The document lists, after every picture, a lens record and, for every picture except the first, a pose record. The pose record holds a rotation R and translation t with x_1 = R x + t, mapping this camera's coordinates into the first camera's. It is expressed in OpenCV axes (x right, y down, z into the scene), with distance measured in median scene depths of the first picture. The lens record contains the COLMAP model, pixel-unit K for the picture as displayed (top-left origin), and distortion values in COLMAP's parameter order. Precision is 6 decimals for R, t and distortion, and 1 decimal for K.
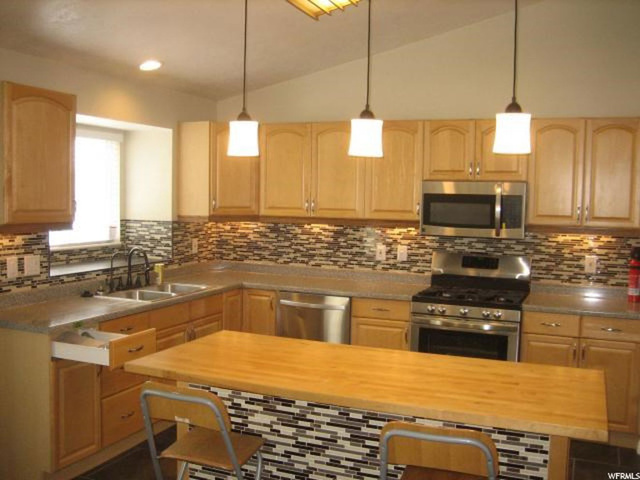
lens RADIAL K [[664.8, 0, 320.0], [0, 664.8, 240.0], [0, 0, 1]] dist [-0.105775, 0.003352]
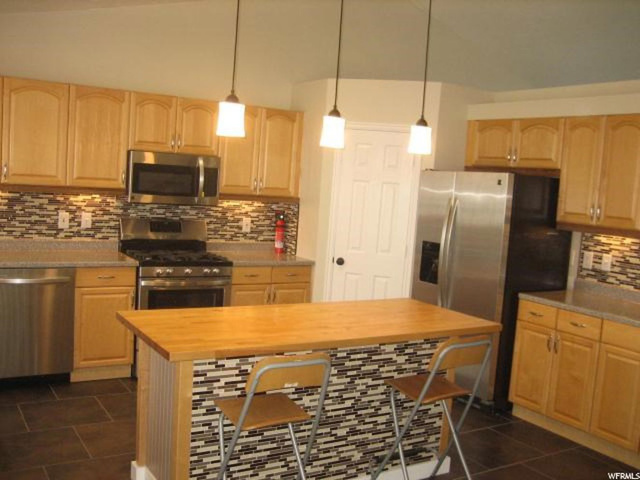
lens RADIAL K [[664.8, 0, 320.0], [0, 664.8, 240.0], [0, 0, 1]] dist [-0.105775, 0.003352]
pose [[0.581176, -0.055587, 0.811877, -0.508910], [-0.002263, 0.997550, 0.069919, -0.021741], [-0.813775, -0.042472, 0.579626, 0.156666]]
